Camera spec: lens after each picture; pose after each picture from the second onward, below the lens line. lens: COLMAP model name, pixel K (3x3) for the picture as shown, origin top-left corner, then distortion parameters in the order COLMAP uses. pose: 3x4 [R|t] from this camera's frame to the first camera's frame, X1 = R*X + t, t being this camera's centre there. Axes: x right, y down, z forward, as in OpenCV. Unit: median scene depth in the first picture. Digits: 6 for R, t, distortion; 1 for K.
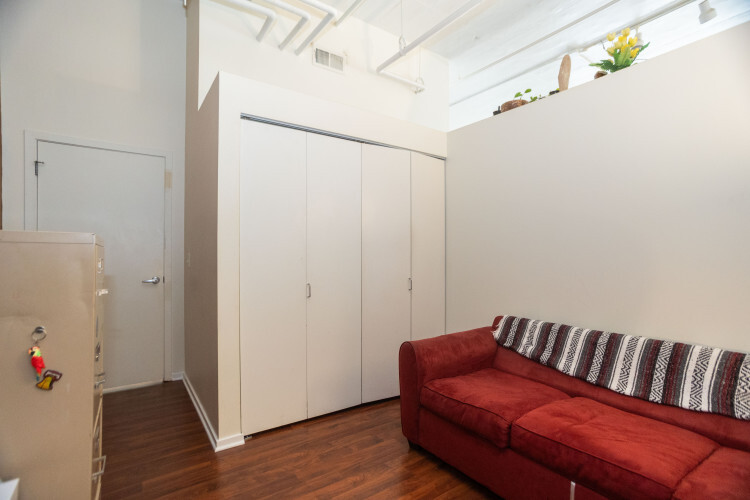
lens RADIAL K [[359.4, 0, 375.6], [0, 359.4, 251.1], [0, 0, 1]] dist [-0.000626, -0.000056]
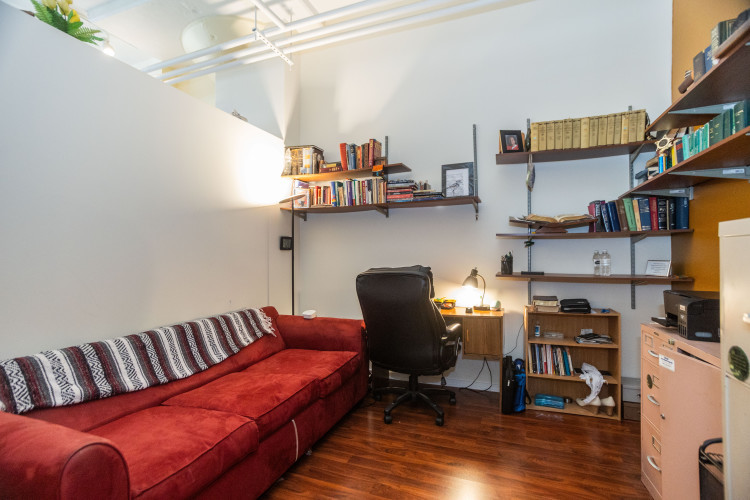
lens RADIAL K [[359.4, 0, 376.1], [0, 359.4, 253.0], [0, 0, 1]] dist [-0.000626, -0.000056]
pose [[-0.559175, 0.011824, 0.828965, -0.533278], [0.000942, 0.999907, -0.013627, 0.026679], [-0.829049, -0.006839, -0.559134, 1.066215]]
